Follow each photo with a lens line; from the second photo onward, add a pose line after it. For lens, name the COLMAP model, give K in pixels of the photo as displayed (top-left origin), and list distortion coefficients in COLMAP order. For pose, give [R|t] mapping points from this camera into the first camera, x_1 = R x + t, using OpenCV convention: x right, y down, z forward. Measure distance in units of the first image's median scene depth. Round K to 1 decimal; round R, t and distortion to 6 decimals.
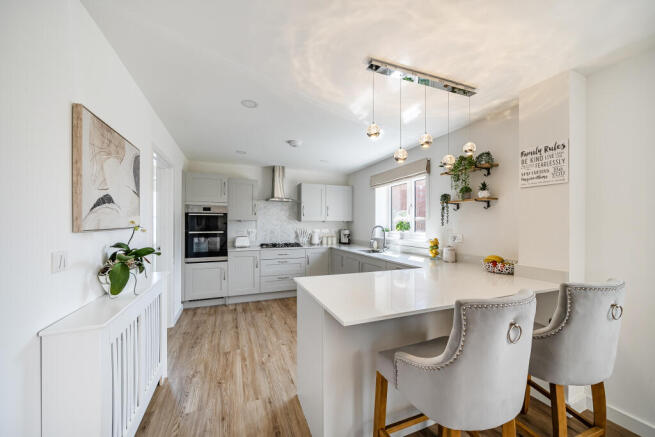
lens RADIAL K [[242.9, 0, 327.0], [0, 242.9, 222.0], [0, 0, 1]] dist [-0.000343, -0.000414]
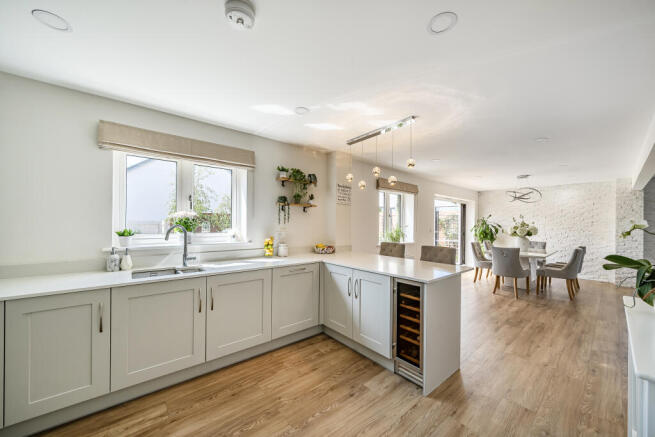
lens RADIAL K [[242.9, 0, 328.0], [0, 242.9, 222.5], [0, 0, 1]] dist [-0.000343, -0.000414]
pose [[-0.320152, 0.002915, 0.947362, -0.931332], [-0.008825, 0.999943, -0.006059, 0.013351], [-0.947325, -0.010300, -0.320108, 1.697703]]
